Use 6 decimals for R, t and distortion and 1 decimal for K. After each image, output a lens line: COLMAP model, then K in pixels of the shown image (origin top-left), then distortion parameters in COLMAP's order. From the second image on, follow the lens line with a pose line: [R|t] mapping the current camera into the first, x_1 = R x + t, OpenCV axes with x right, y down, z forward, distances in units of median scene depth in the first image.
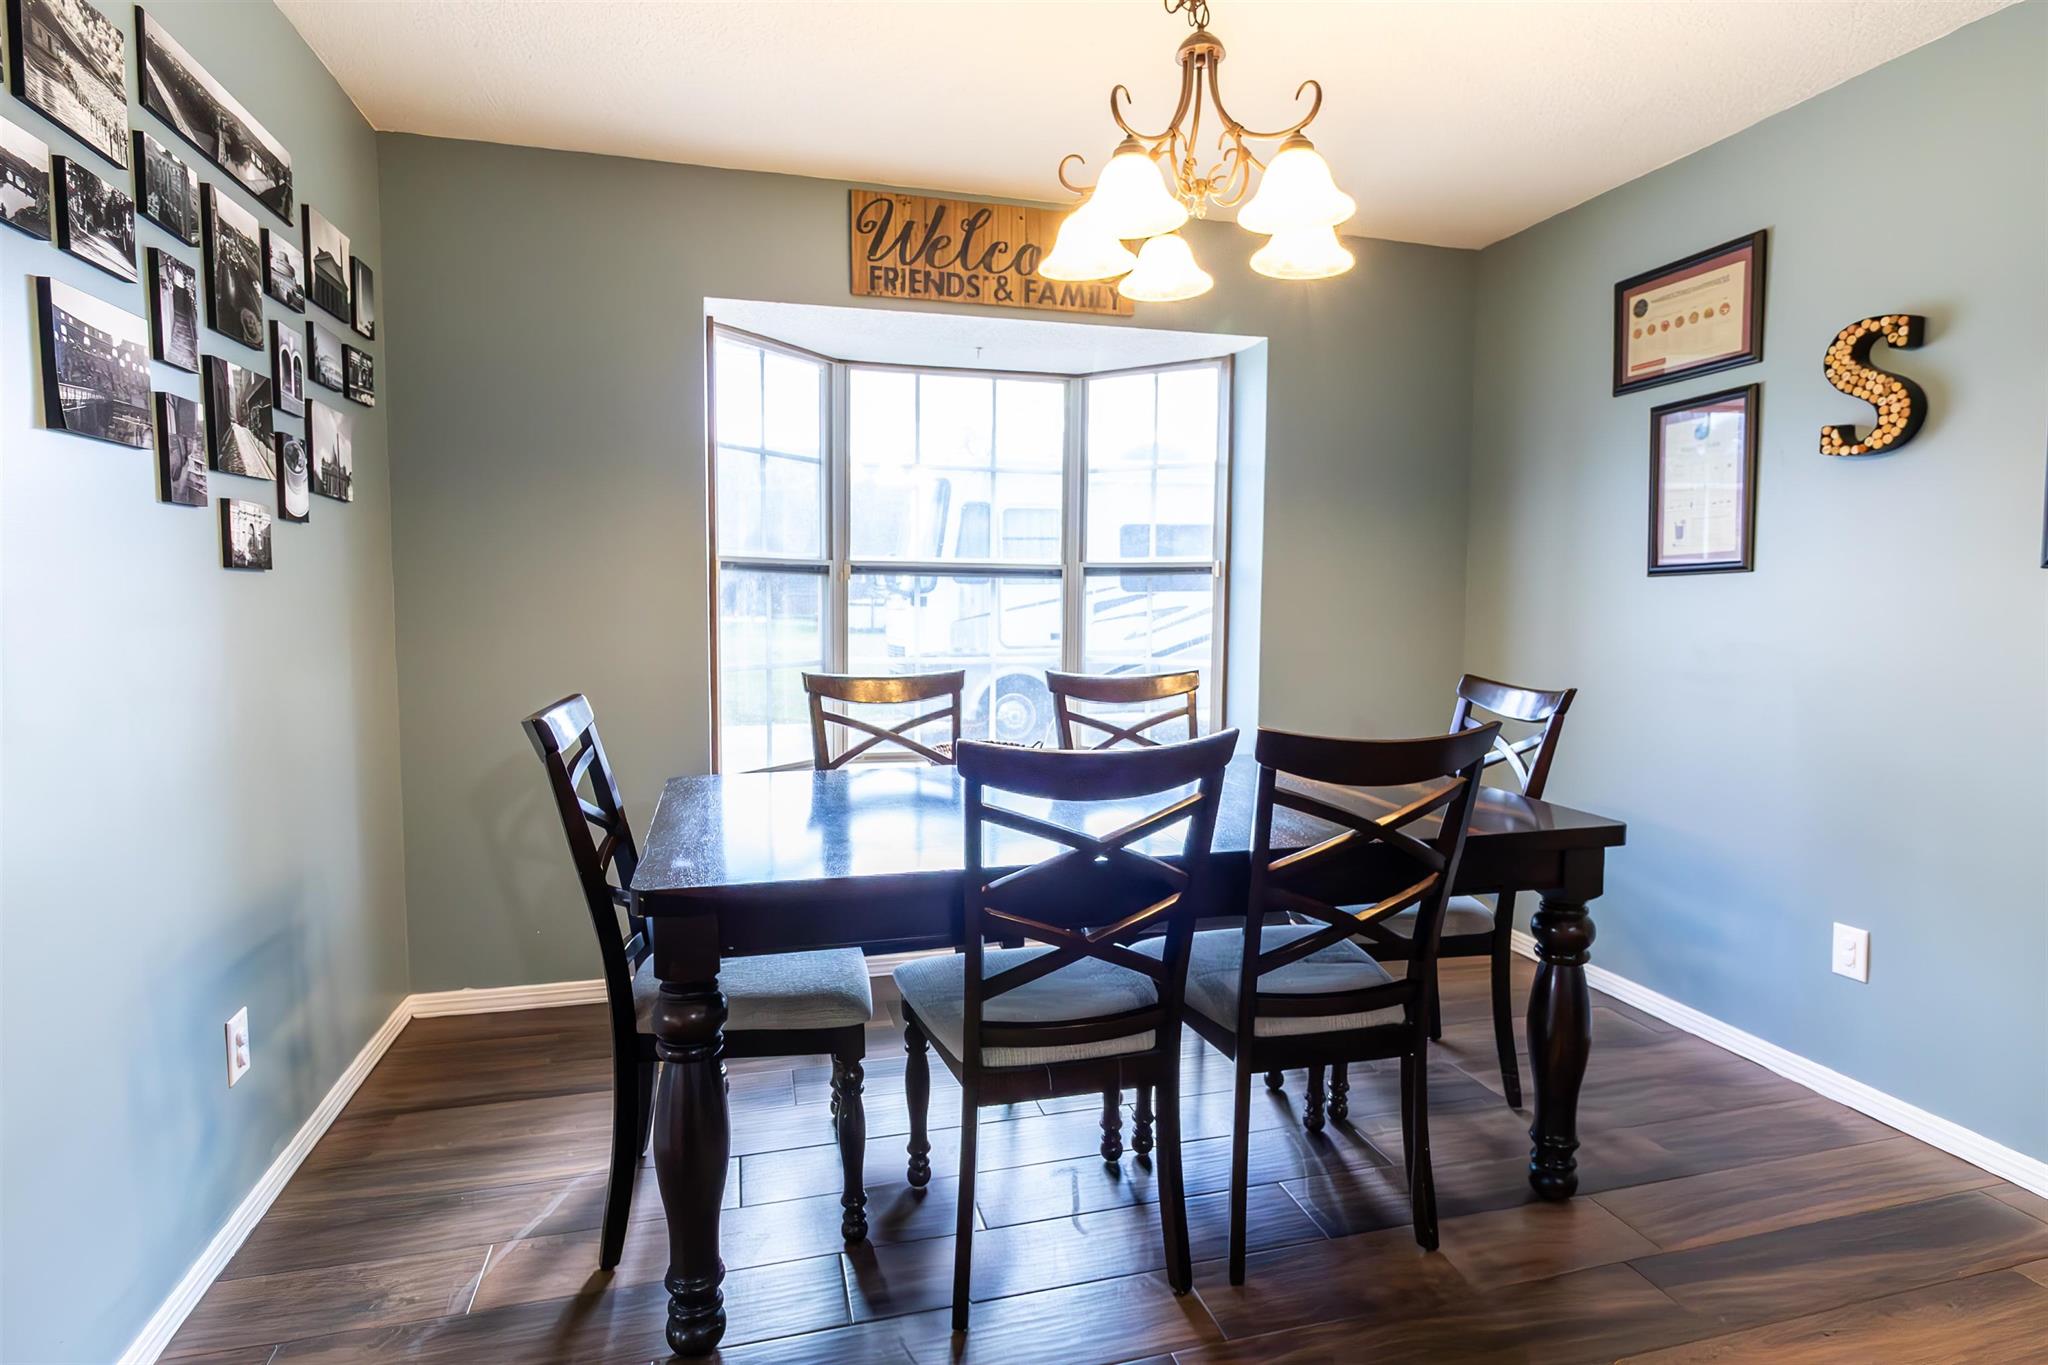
lens RADIAL K [[1068.9, 0, 1025.6], [0, 1068.9, 673.0], [0, 0, 1]] dist [0.002742, -0.001365]
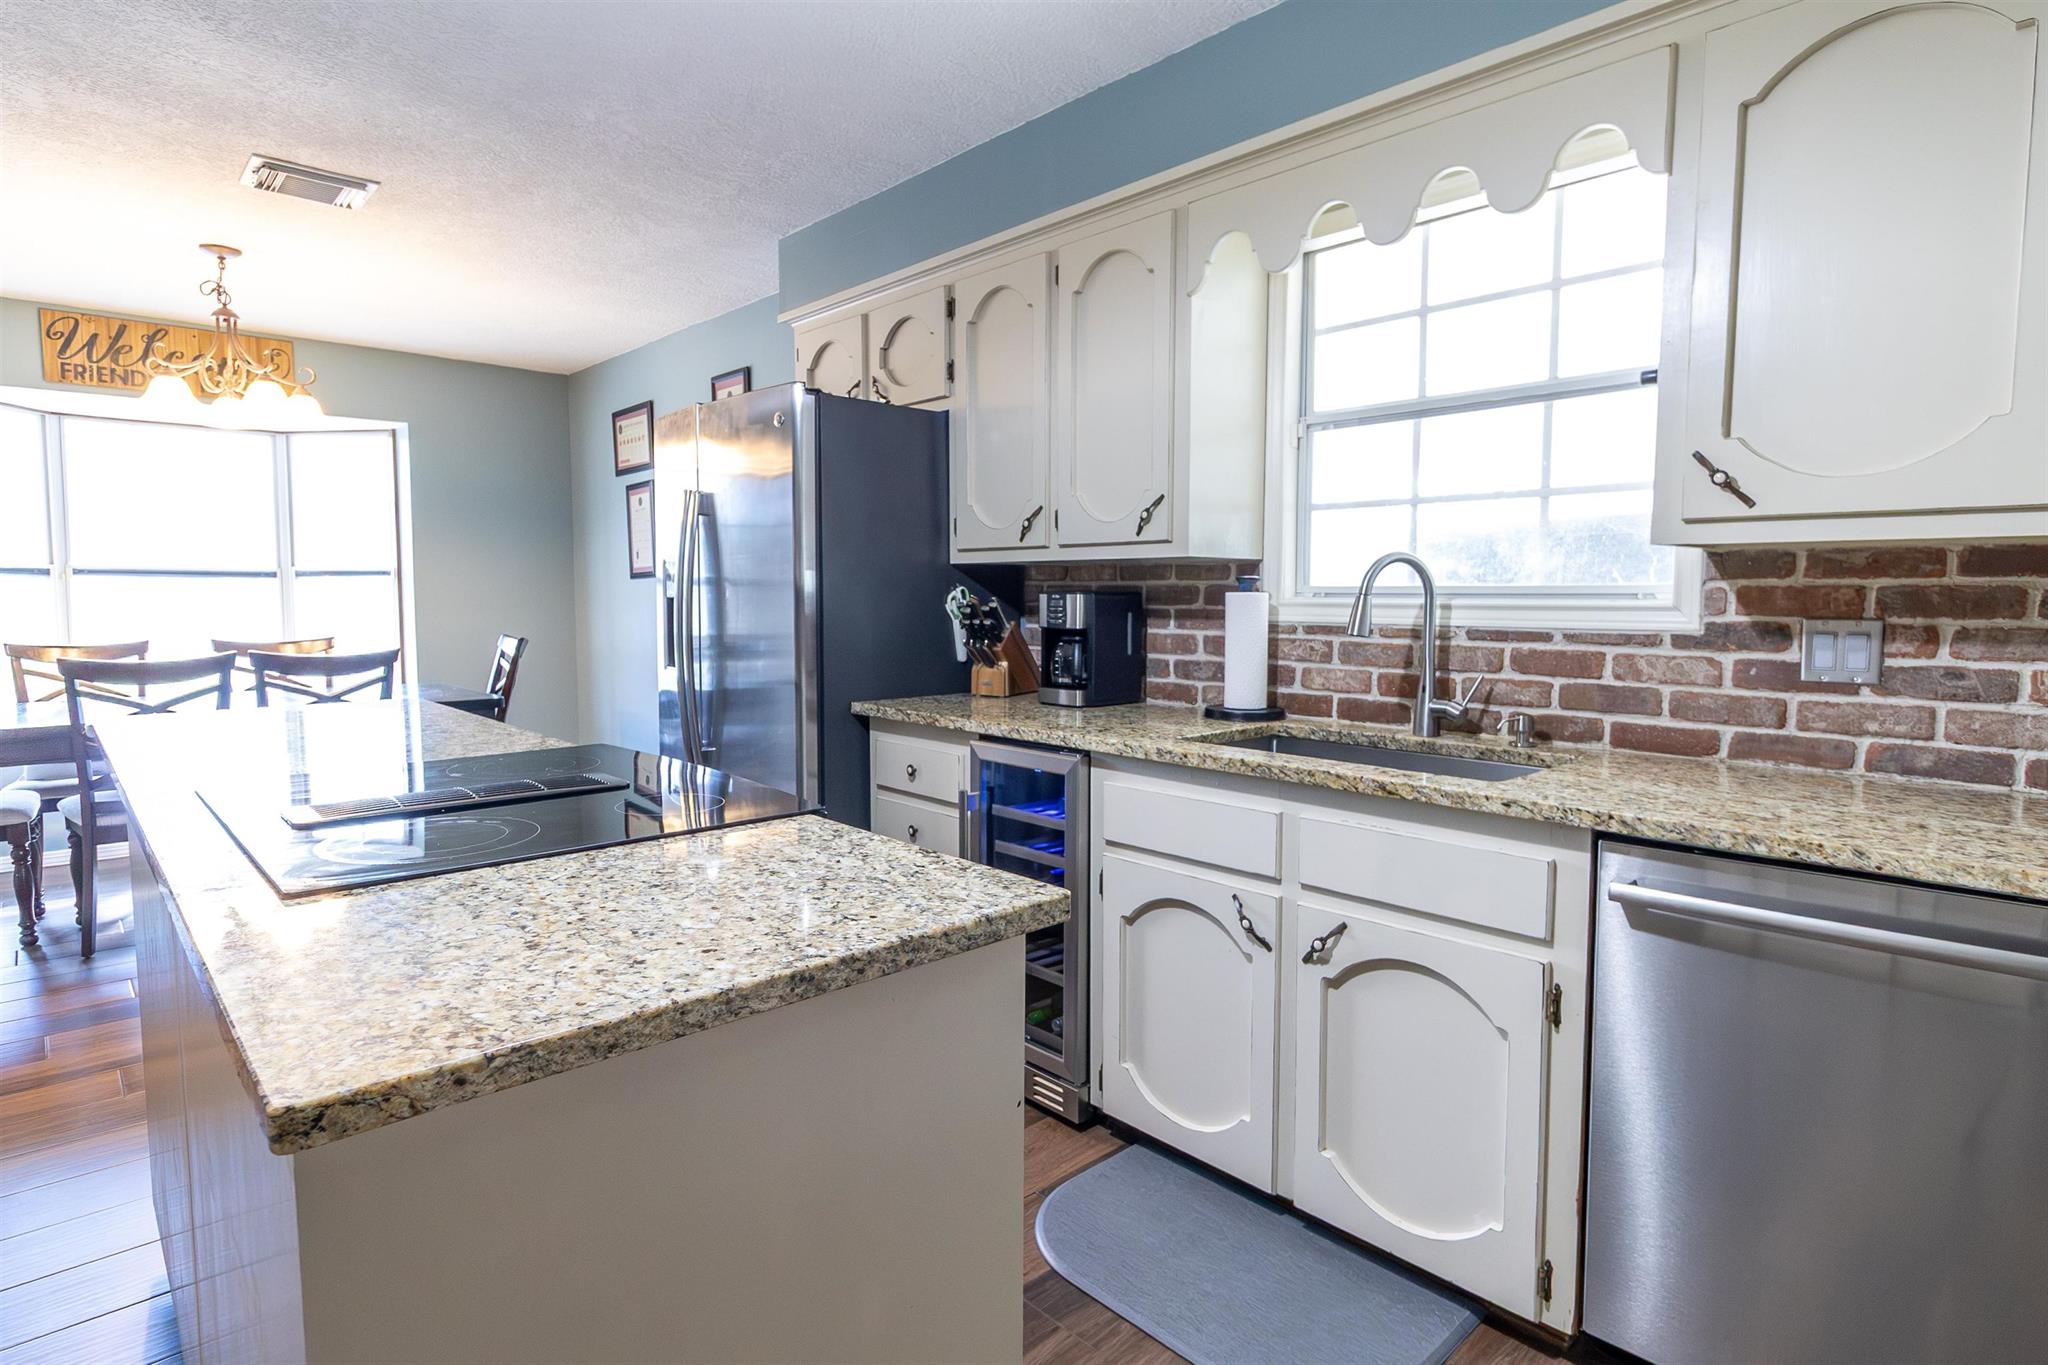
lens RADIAL K [[1068.9, 0, 1025.6], [0, 1068.9, 673.0], [0, 0, 1]] dist [0.002742, -0.001365]
pose [[0.885785, -0.039203, 0.462437, 0.330897], [0.037758, 0.999210, 0.012383, 0.070082], [-0.462557, 0.006493, 0.886566, -0.896492]]
